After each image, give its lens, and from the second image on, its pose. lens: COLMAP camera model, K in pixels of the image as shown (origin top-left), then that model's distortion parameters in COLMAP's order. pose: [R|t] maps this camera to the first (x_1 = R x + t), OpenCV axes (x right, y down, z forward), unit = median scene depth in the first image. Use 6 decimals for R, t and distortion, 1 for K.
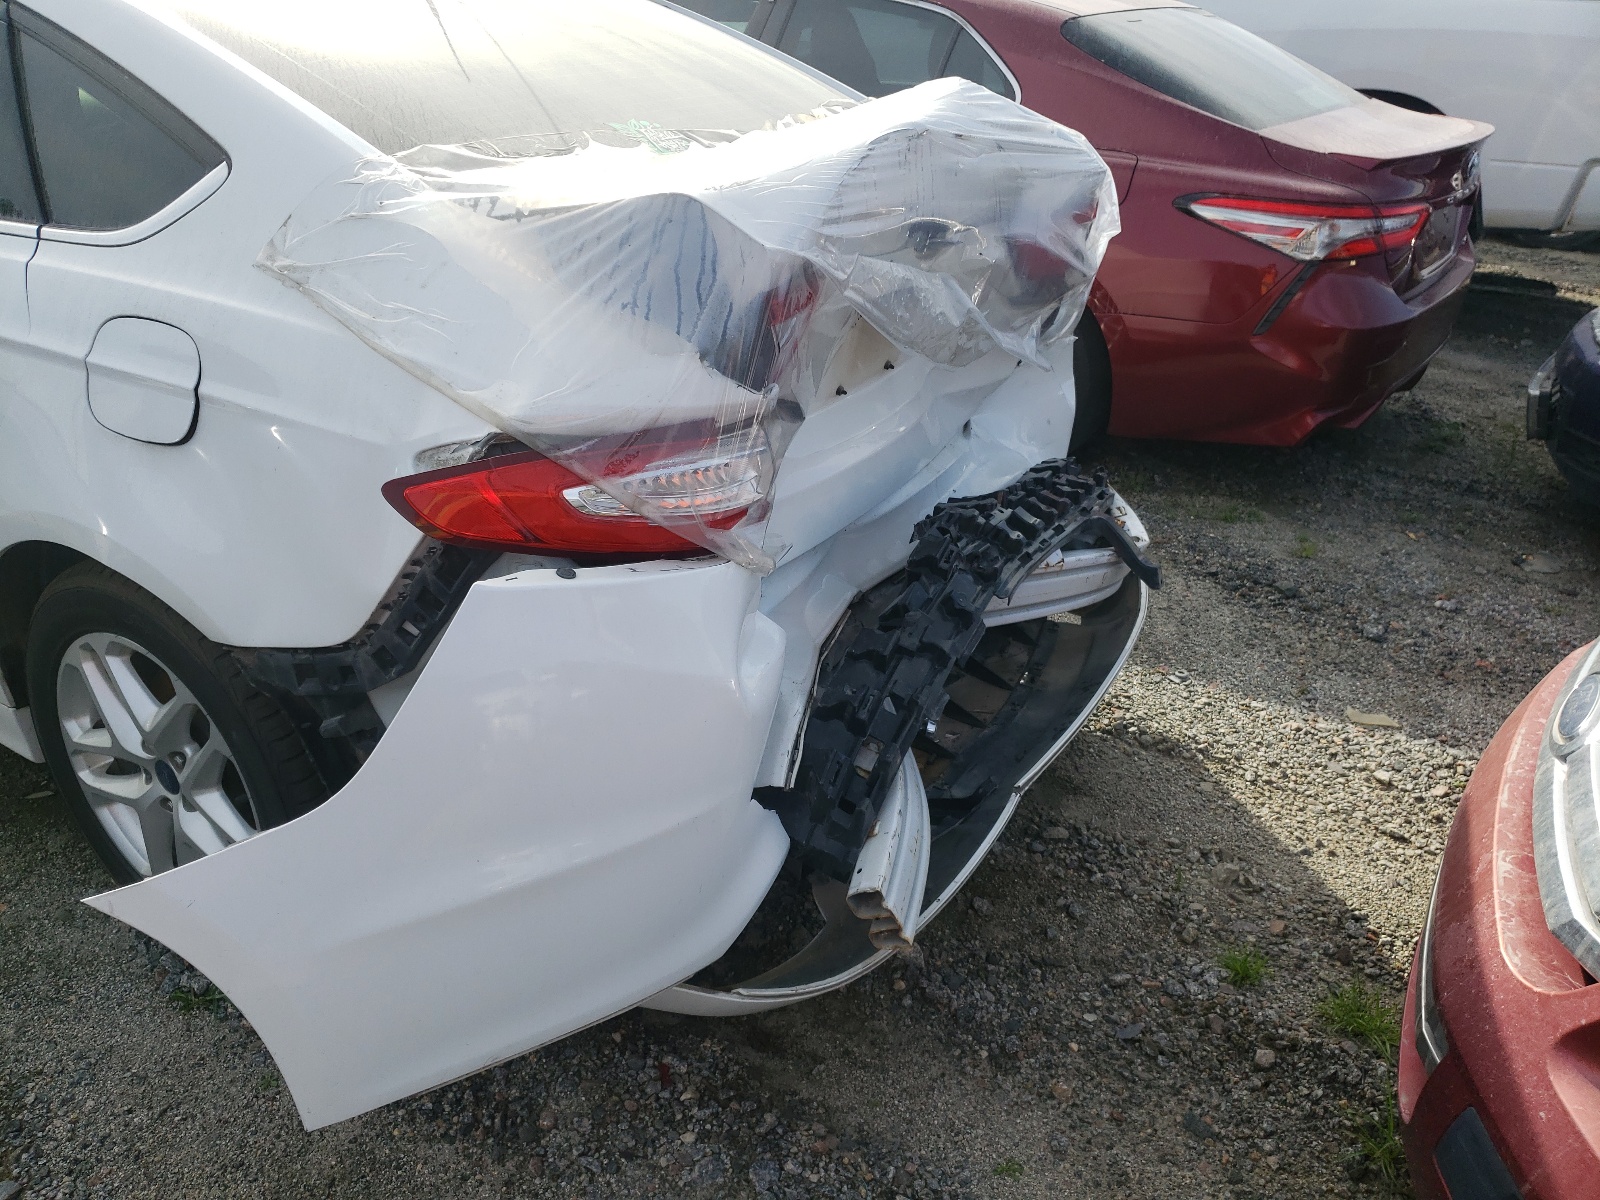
lens RADIAL K [[1230.3, 0, 800.4], [0, 1230.3, 641.3], [0, 0, 1]] dist [-0.004165, 0.015657]
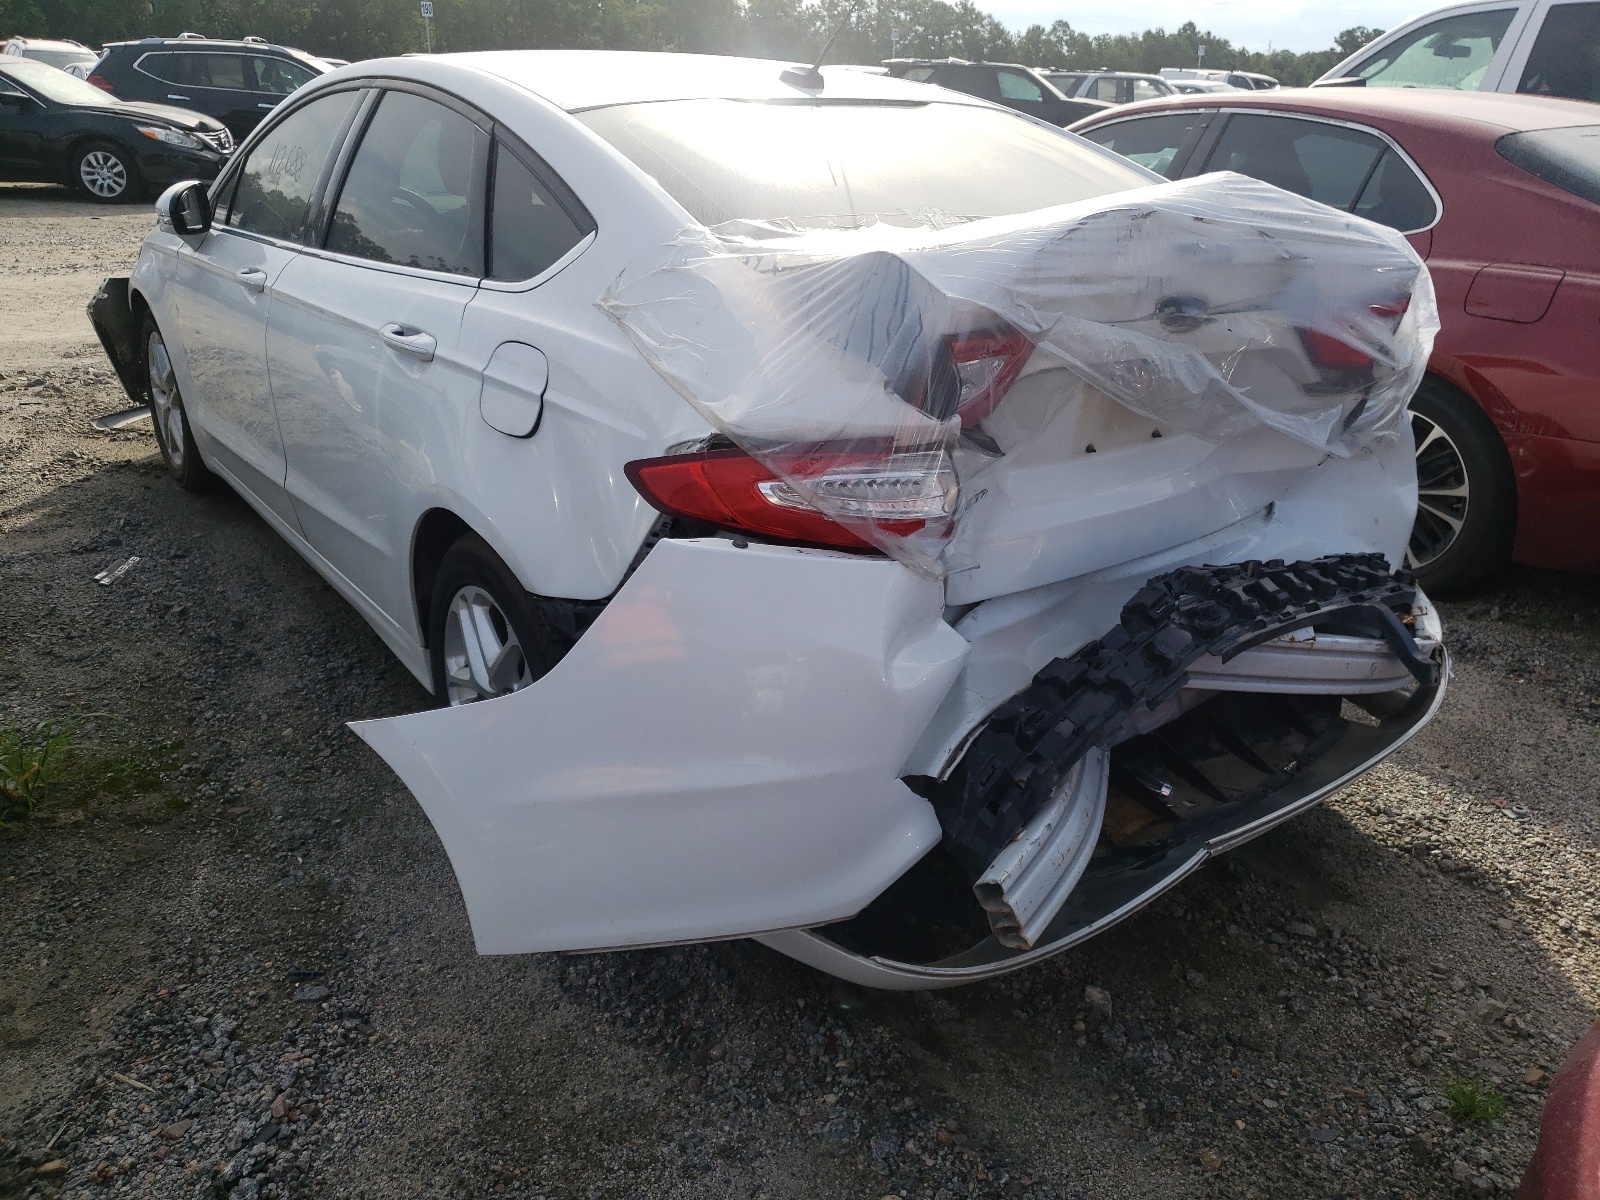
lens RADIAL K [[1204.1, 0, 800.0], [0, 1204.1, 600.0], [0, 0, 1]] dist [-0.000541, -0.025373]
pose [[0.929731, 0.118820, -0.348543, 0.201242], [-0.157306, 0.983956, -0.084174, 0.062464], [0.332950, 0.133087, 0.933506, -0.063426]]
